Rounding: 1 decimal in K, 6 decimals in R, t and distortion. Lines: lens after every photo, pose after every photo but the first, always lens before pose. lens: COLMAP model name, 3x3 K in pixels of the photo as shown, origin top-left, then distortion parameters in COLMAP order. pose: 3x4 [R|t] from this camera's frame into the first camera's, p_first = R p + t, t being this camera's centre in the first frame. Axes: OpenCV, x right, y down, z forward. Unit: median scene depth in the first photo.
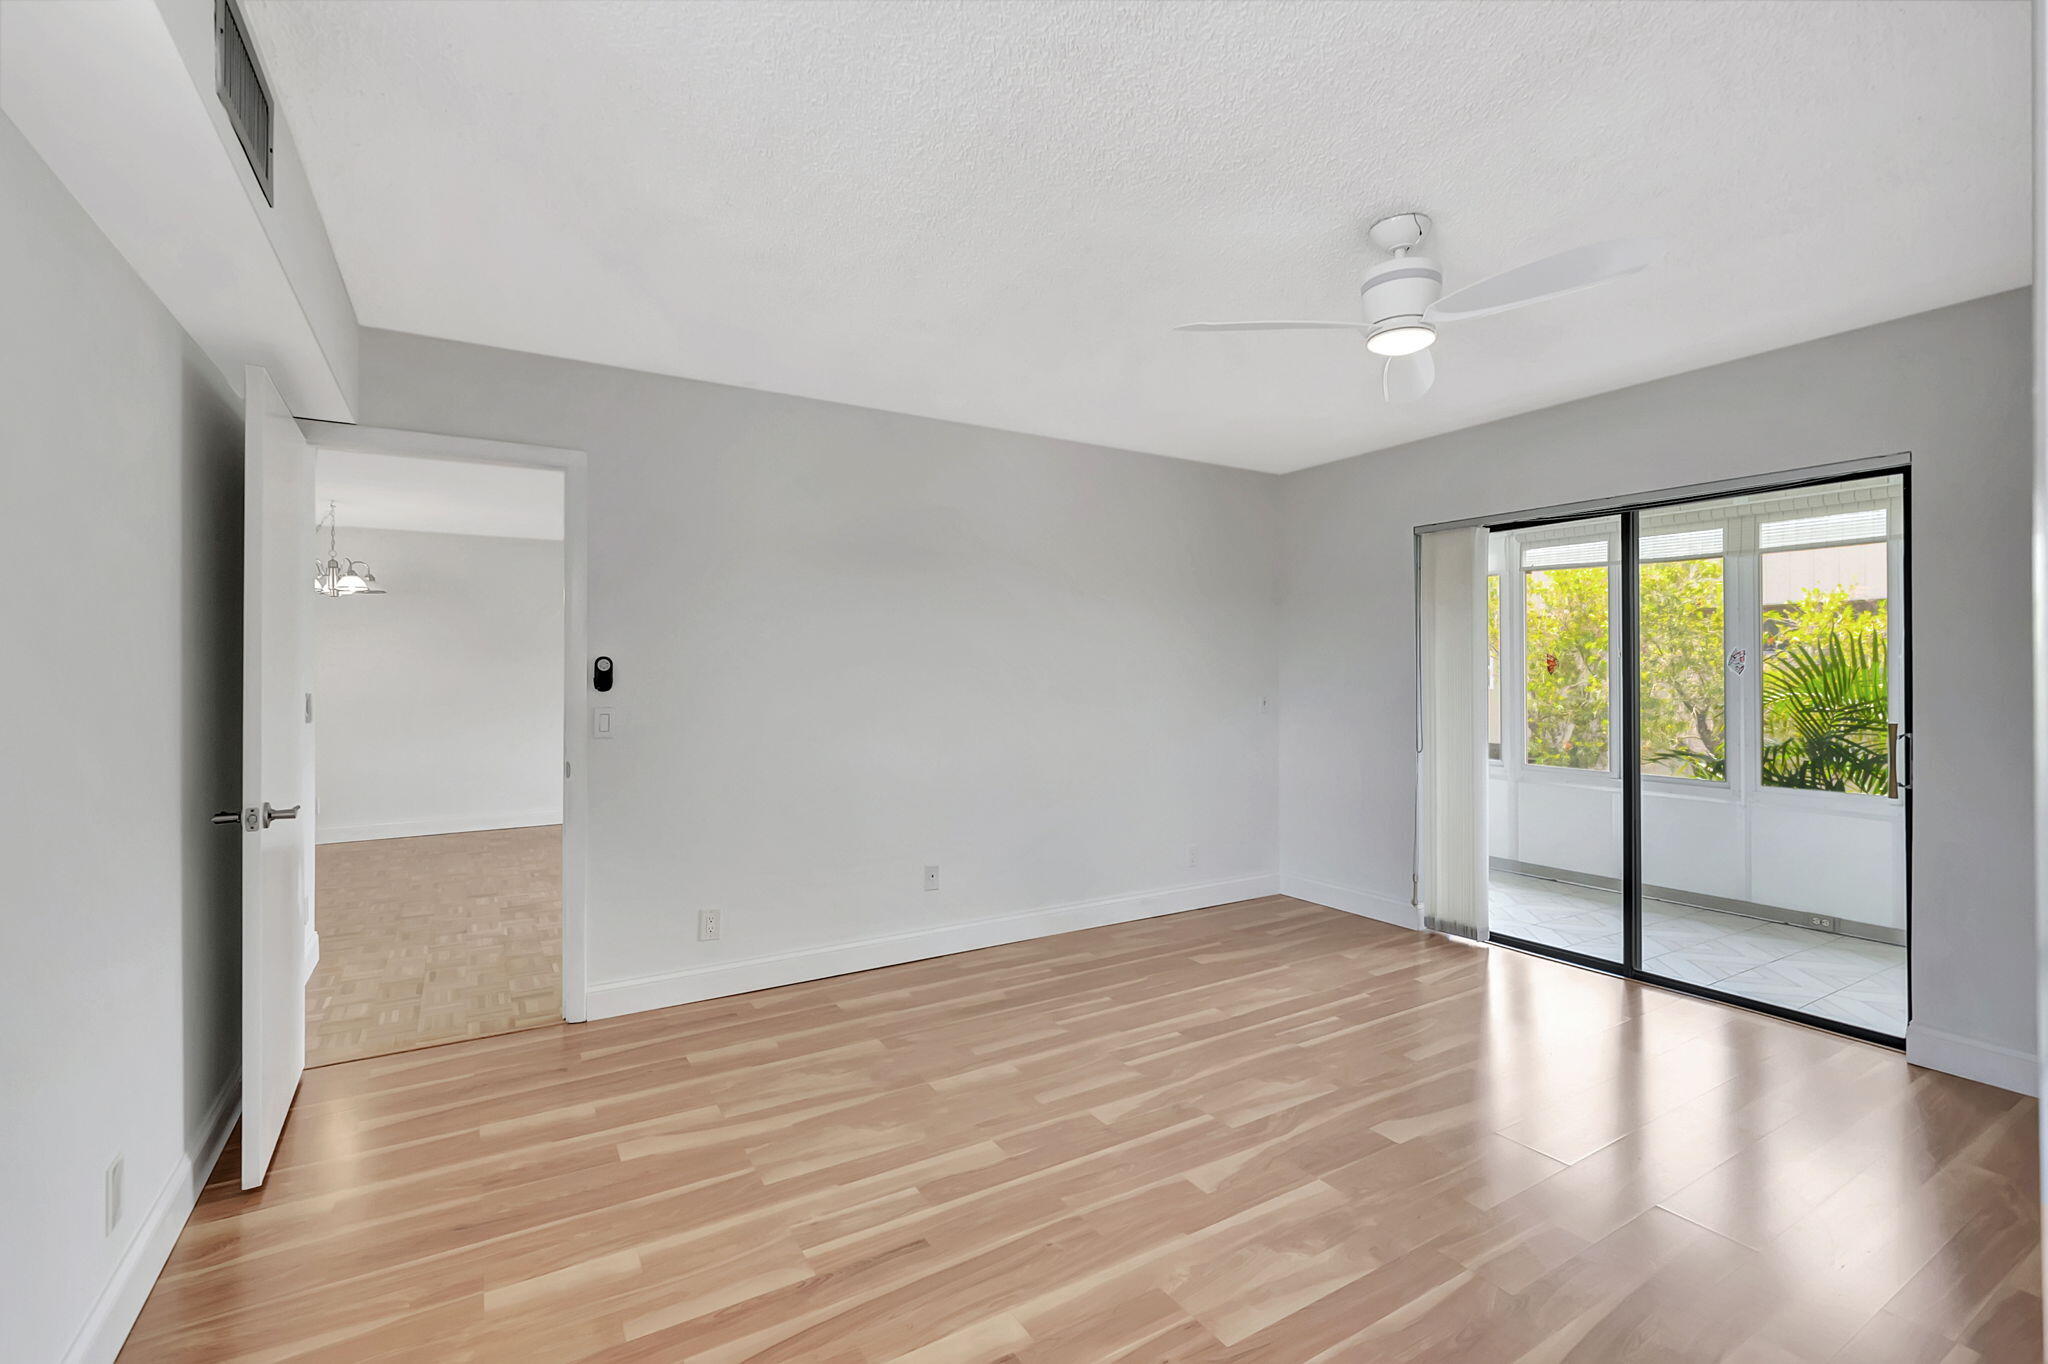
lens RADIAL K [[924.8, 0, 1017.7], [0, 924.8, 676.1], [0, 0, 1]] dist [-0.001893, -0.000574]
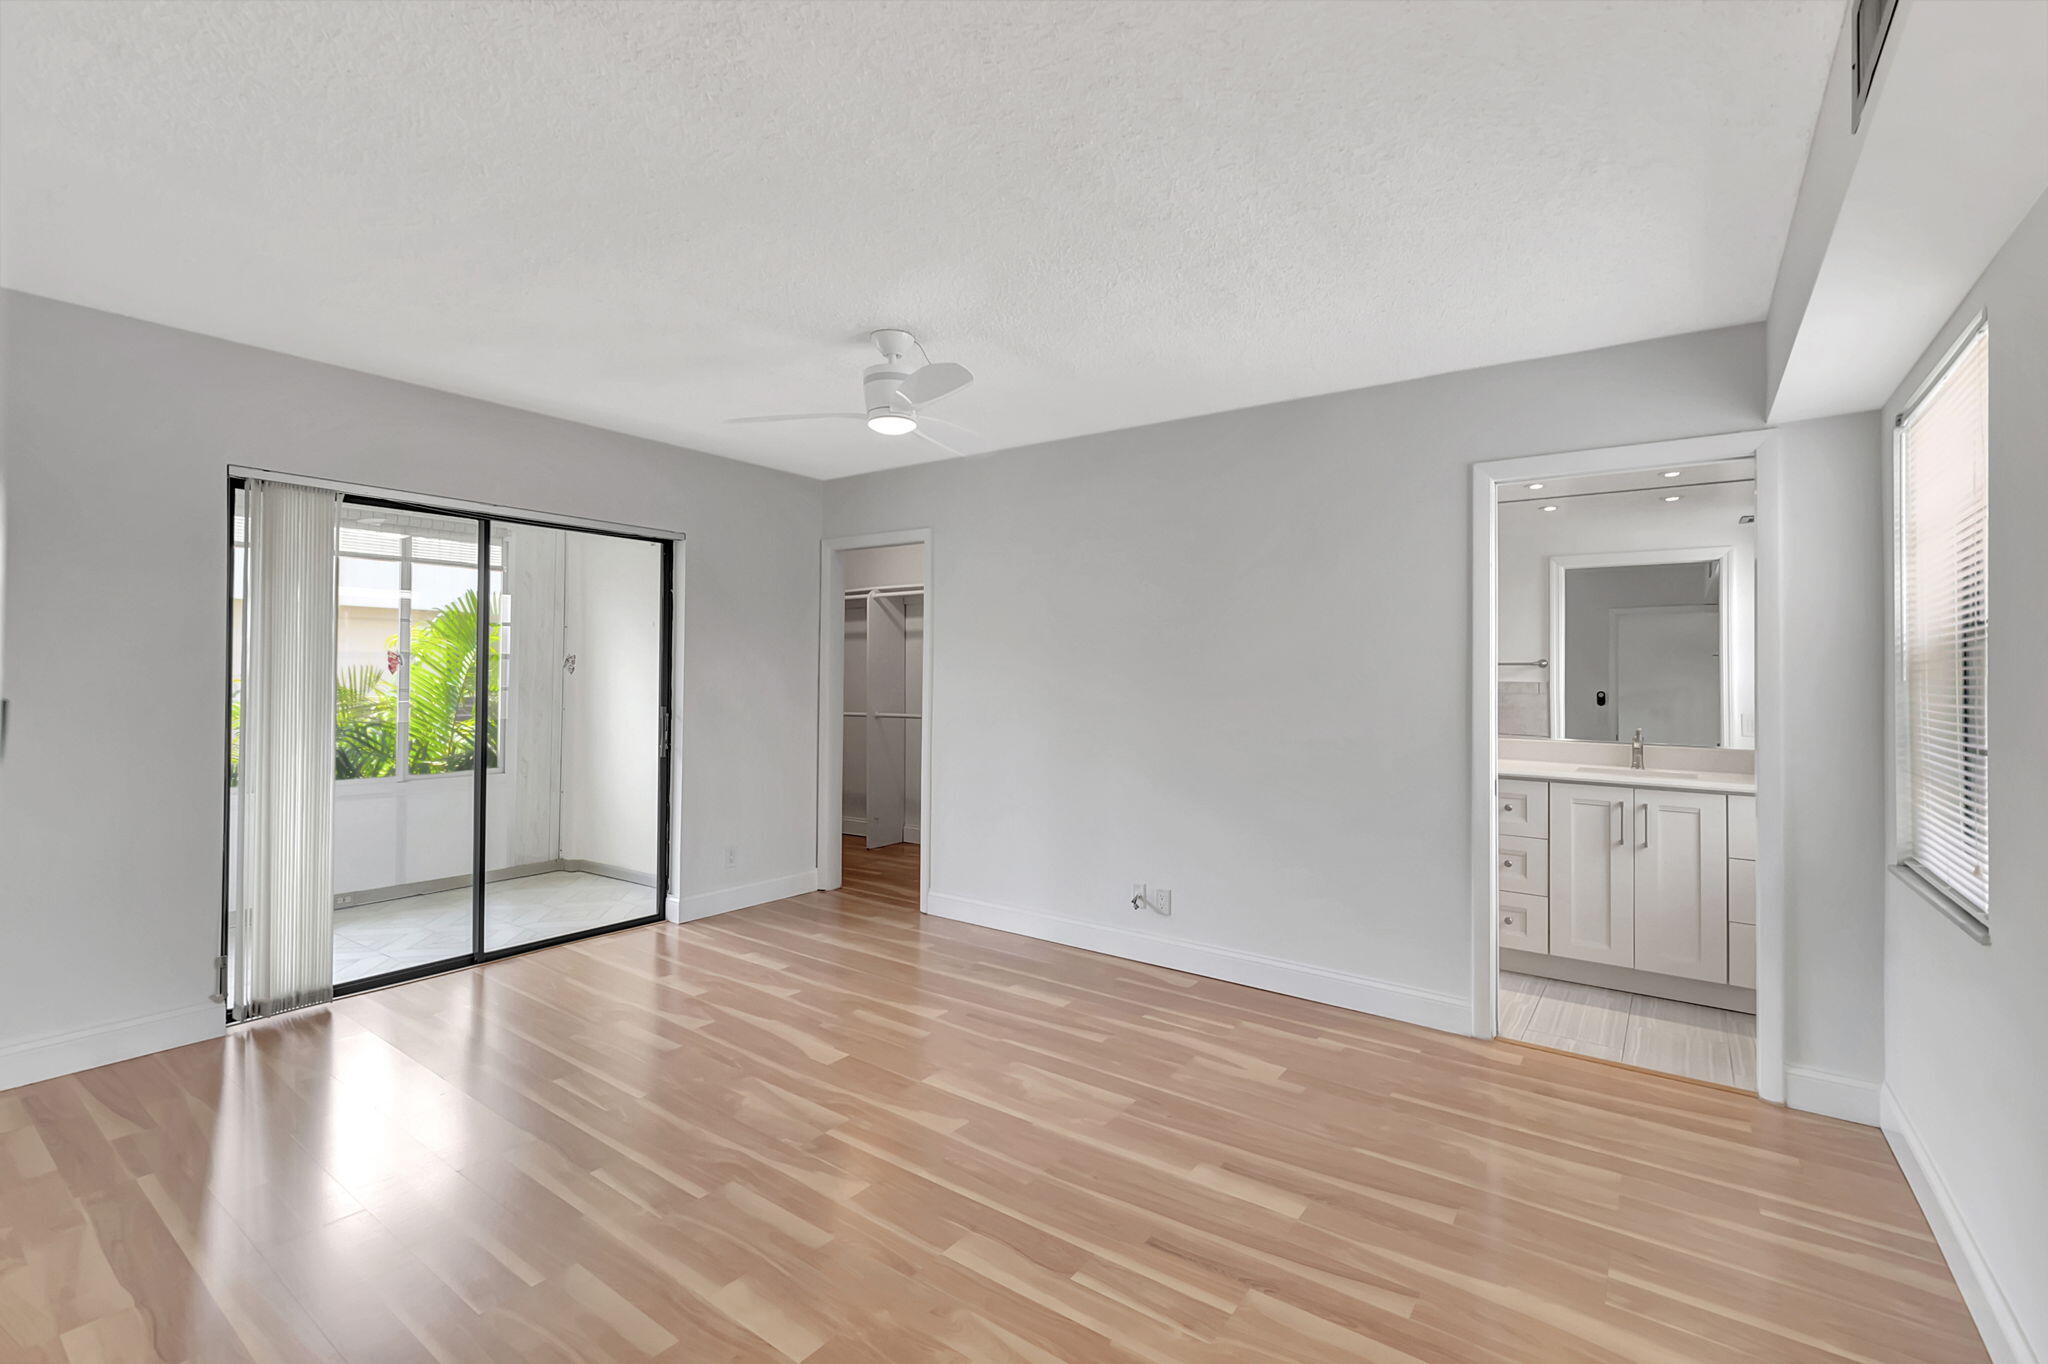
lens RADIAL K [[924.8, 0, 1017.7], [0, 924.8, 676.1], [0, 0, 1]] dist [-0.001893, -0.000574]
pose [[-0.402677, -0.003447, 0.915336, -0.735737], [-0.004412, 0.999989, 0.001825, -0.004958], [-0.915332, -0.003304, -0.402688, 1.173787]]
